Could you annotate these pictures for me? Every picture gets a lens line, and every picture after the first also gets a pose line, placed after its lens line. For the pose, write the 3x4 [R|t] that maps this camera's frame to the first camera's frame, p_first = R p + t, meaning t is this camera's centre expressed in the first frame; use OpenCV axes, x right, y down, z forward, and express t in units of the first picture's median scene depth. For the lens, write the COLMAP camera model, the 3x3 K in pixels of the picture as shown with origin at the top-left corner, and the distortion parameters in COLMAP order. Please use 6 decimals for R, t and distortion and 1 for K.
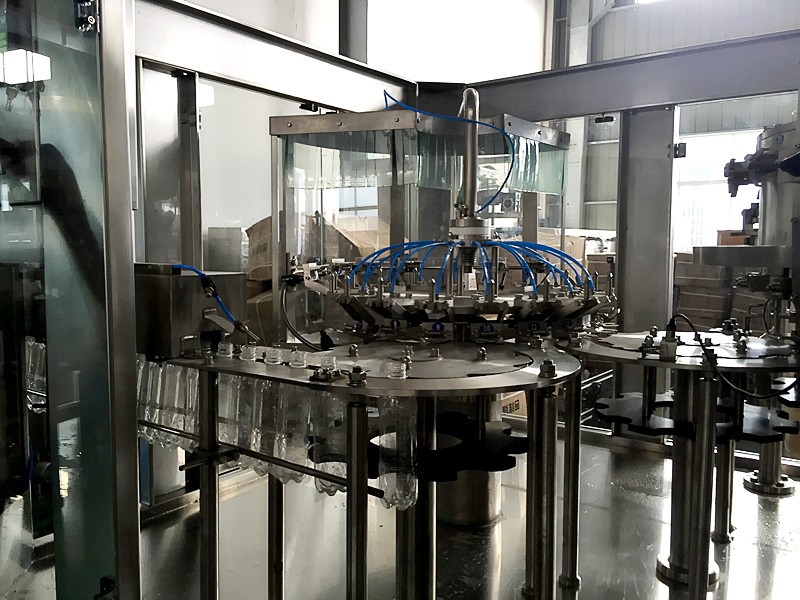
lens RADIAL K [[669.2, 0, 400.0], [0, 669.2, 300.0], [0, 0, 1]] dist [0.011914, 0.000793]
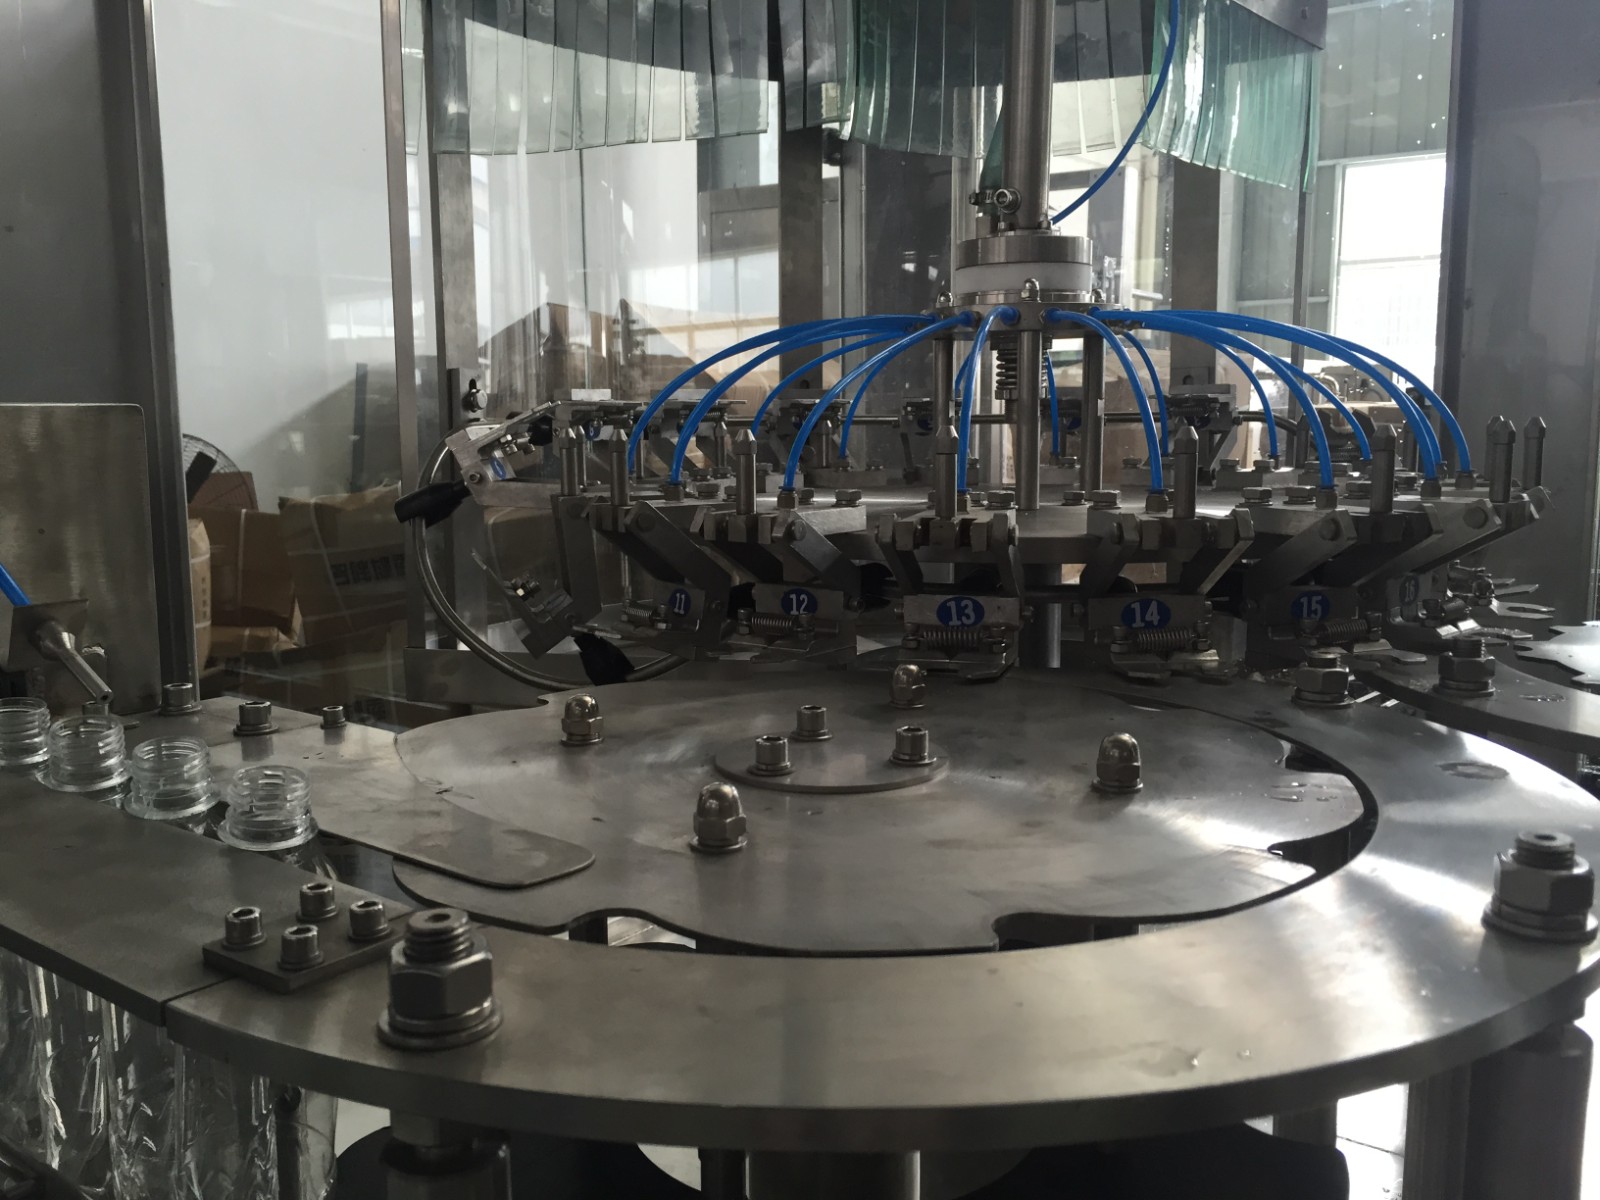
lens RADIAL K [[1338.4, 0, 800.0], [0, 1338.4, 600.0], [0, 0, 1]] dist [0.011914, 0.000793]
pose [[0.999178, -0.018518, 0.036070, -0.020458], [0.016401, 0.998174, 0.058127, 0.003076], [-0.037080, -0.057487, 0.997657, 0.400474]]
